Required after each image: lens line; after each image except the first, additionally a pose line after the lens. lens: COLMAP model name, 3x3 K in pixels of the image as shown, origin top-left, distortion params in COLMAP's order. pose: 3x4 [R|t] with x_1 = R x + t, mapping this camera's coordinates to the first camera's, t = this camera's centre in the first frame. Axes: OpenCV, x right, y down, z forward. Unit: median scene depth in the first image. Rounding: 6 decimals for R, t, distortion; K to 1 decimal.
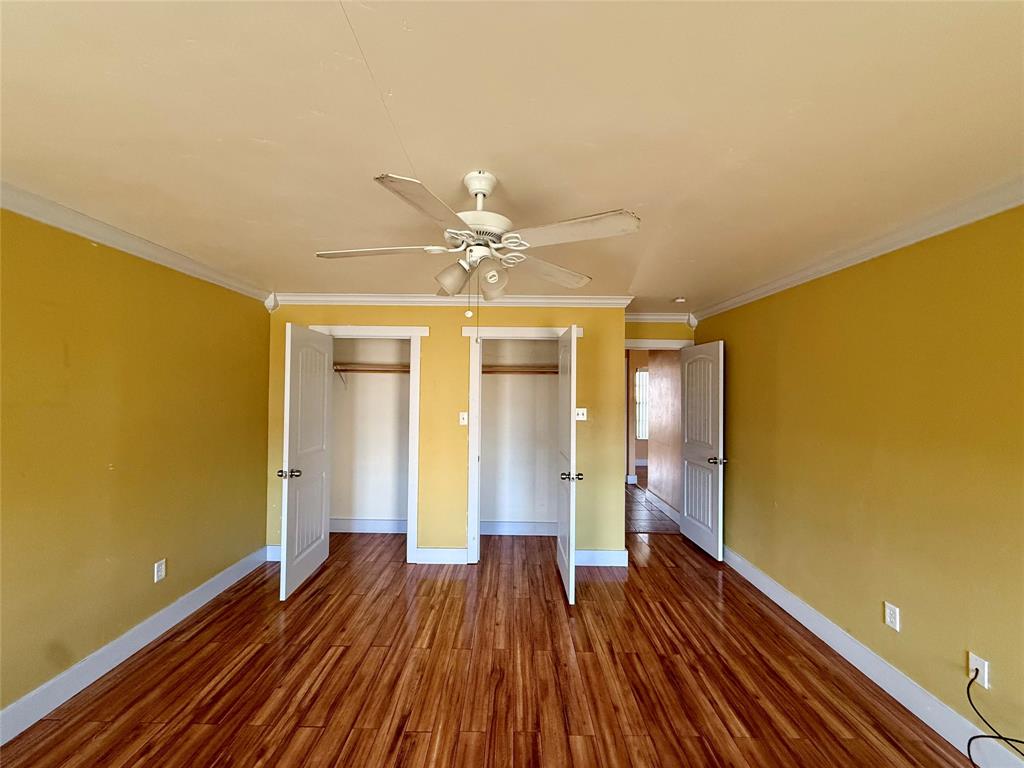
lens RADIAL K [[405.9, 0, 509.7], [0, 405.9, 386.5], [0, 0, 1]] dist [0.003065, -0.001756]
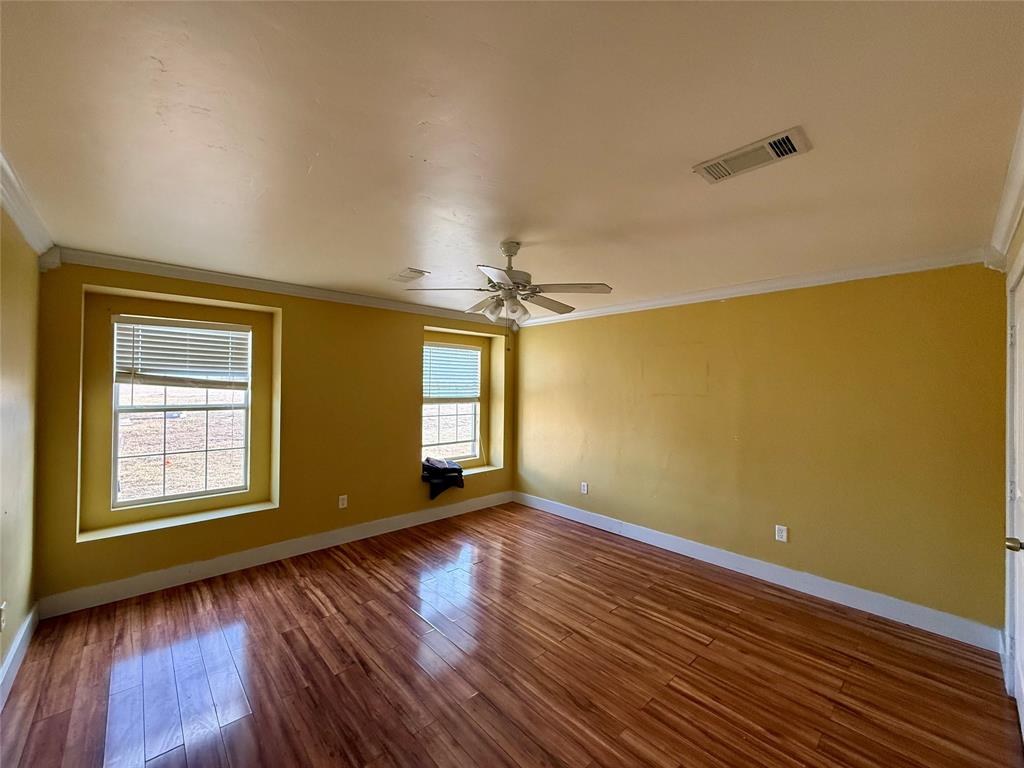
lens RADIAL K [[405.9, 0, 511.4], [0, 405.9, 384.2], [0, 0, 1]] dist [0.003065, -0.001756]
pose [[-0.726088, -0.024808, -0.687154, 0.752694], [-0.012711, 0.999662, -0.022658, 0.037868], [0.687484, -0.007717, -0.726158, 1.632232]]
